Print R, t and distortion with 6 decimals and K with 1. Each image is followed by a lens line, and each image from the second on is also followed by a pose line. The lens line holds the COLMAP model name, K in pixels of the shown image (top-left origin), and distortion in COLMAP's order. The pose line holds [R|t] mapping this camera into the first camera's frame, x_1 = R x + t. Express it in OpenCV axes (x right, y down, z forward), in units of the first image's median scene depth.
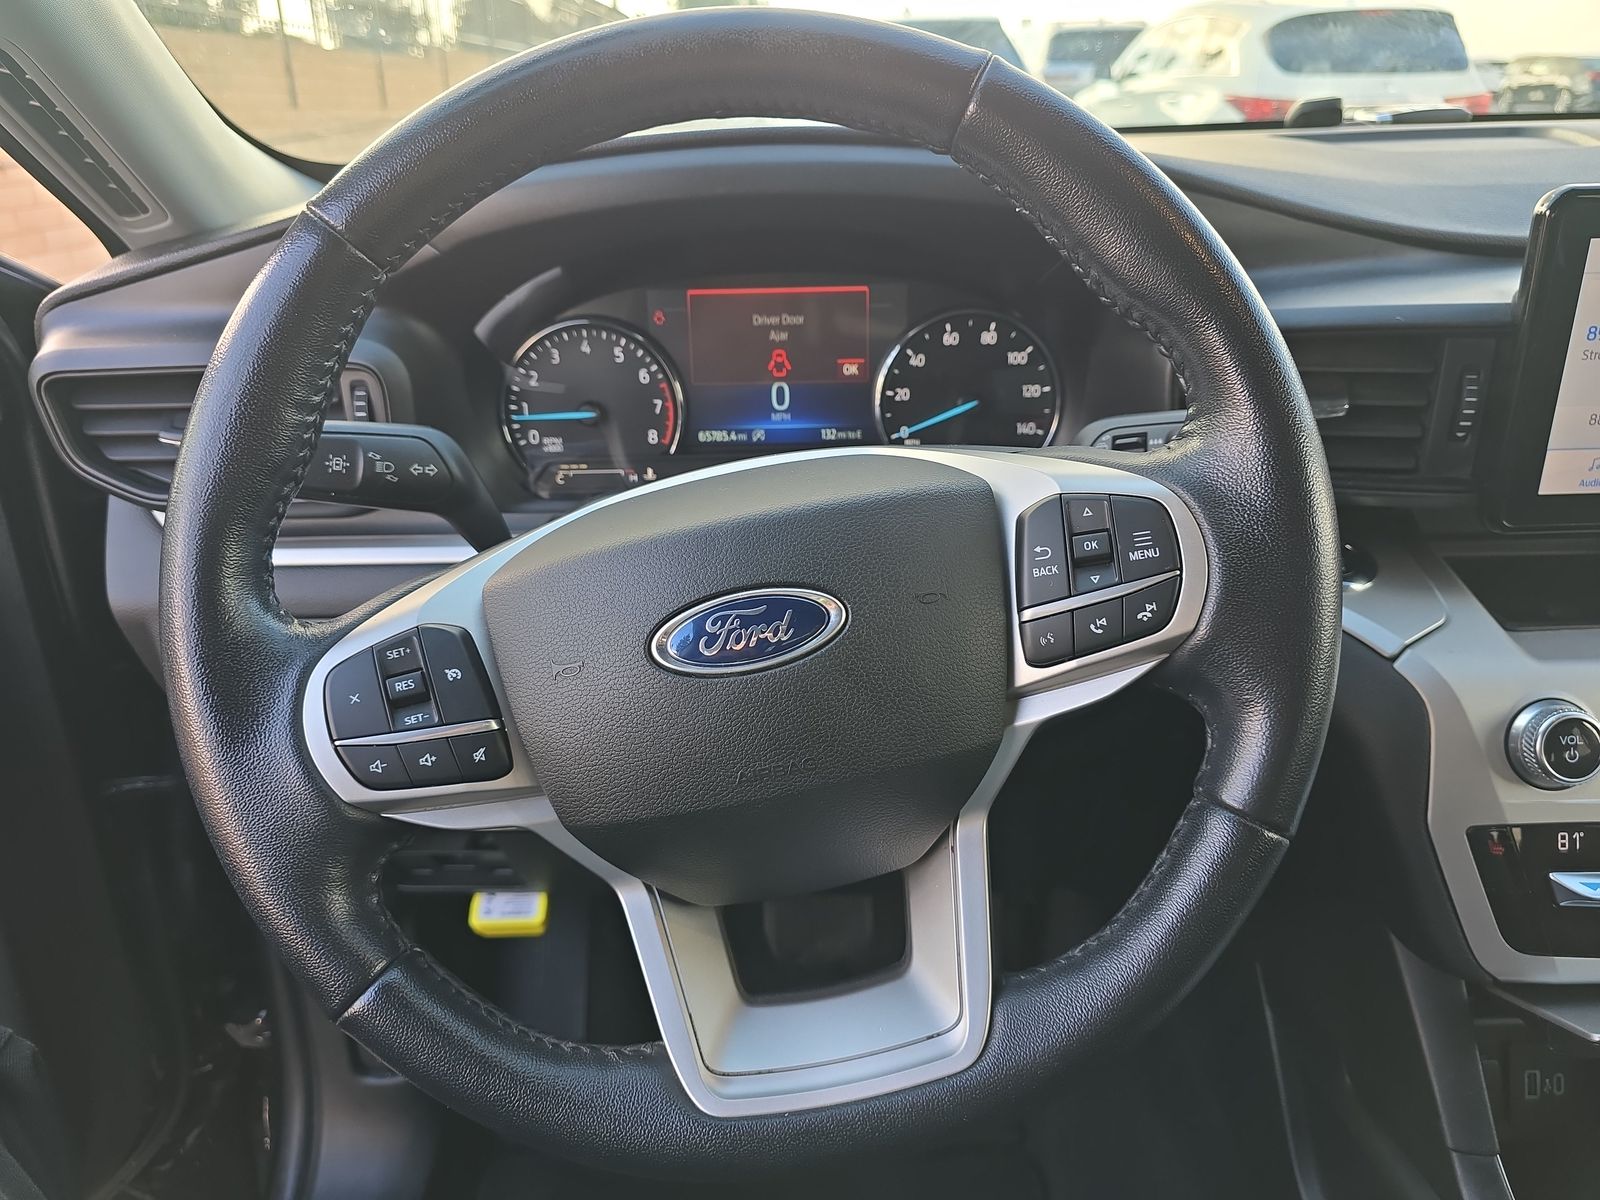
lens RADIAL K [[1073.7, 0, 800.0], [0, 1073.7, 600.0], [0, 0, 1]] dist [-0.022864, 0.001191]
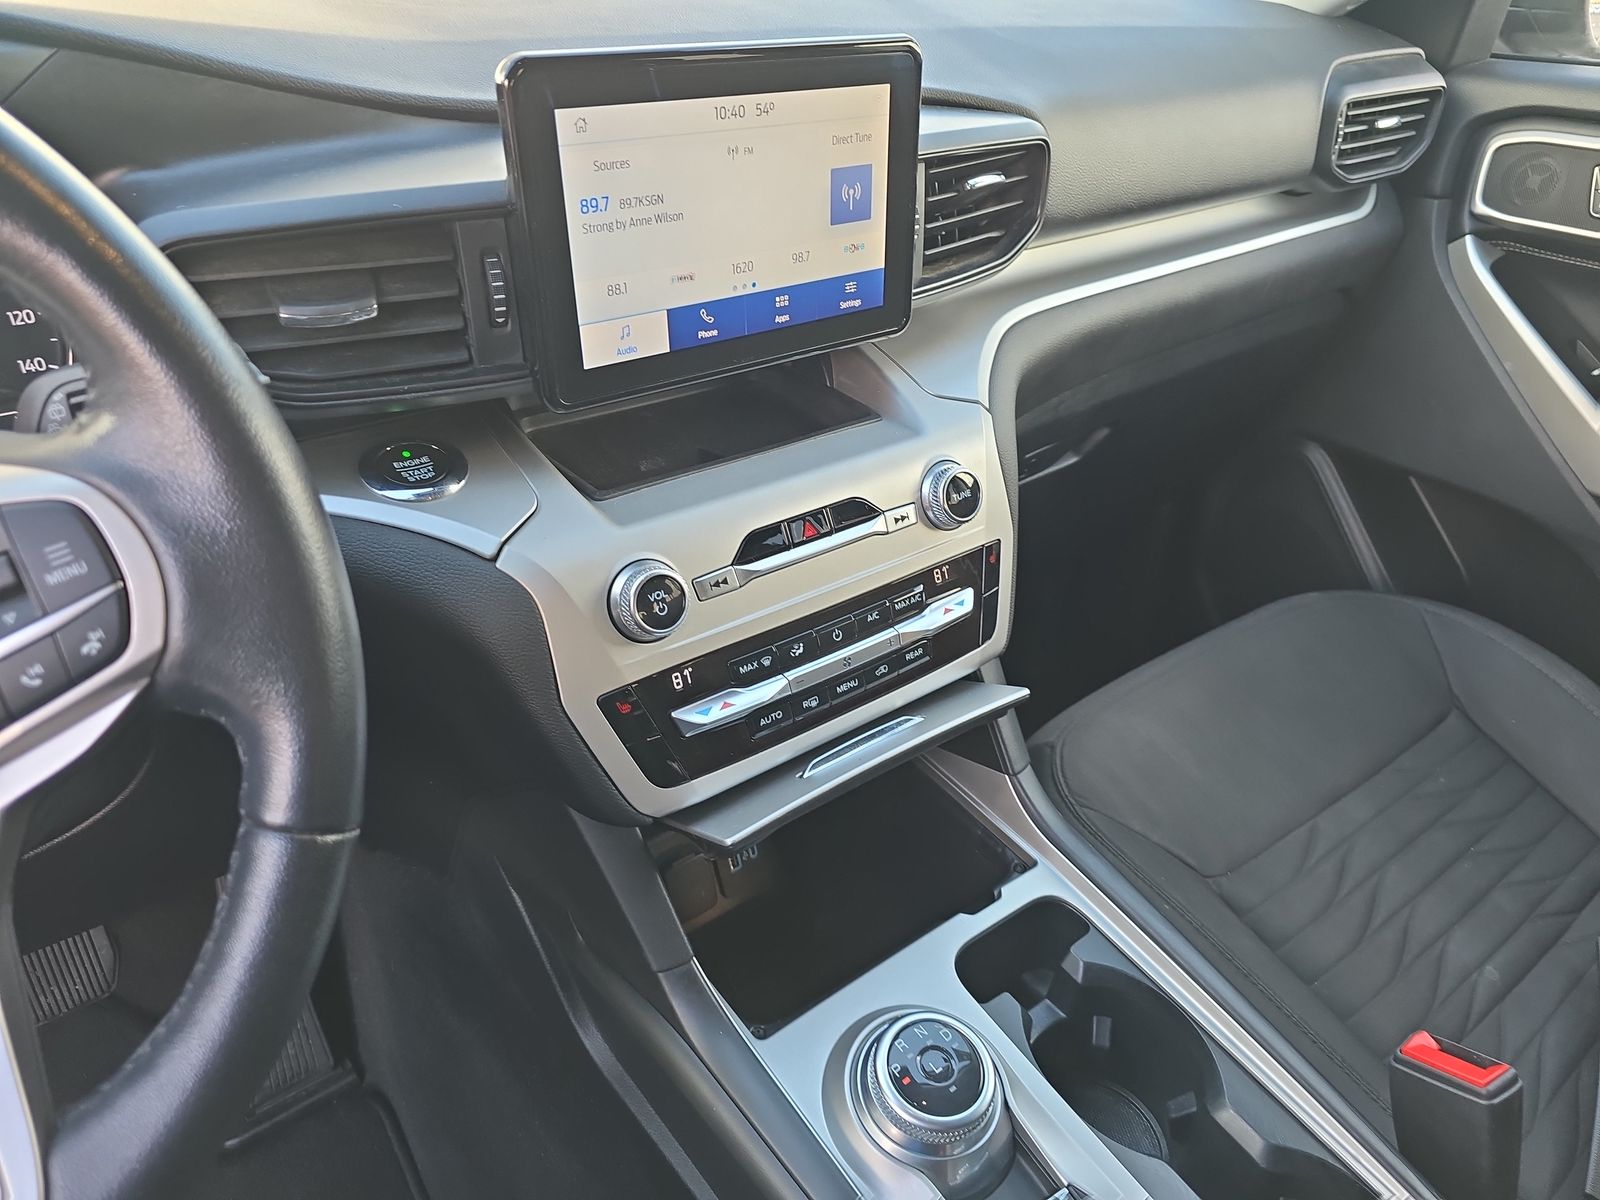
lens RADIAL K [[1044.0, 0, 800.0], [0, 1044.0, 600.0], [0, 0, 1]] dist [0.003003, -0.001568]
pose [[0.786059, -0.287054, 0.547459, 0.255607], [0.199708, 0.956076, 0.214561, -0.065052], [-0.585002, -0.059326, 0.808859, 0.045950]]
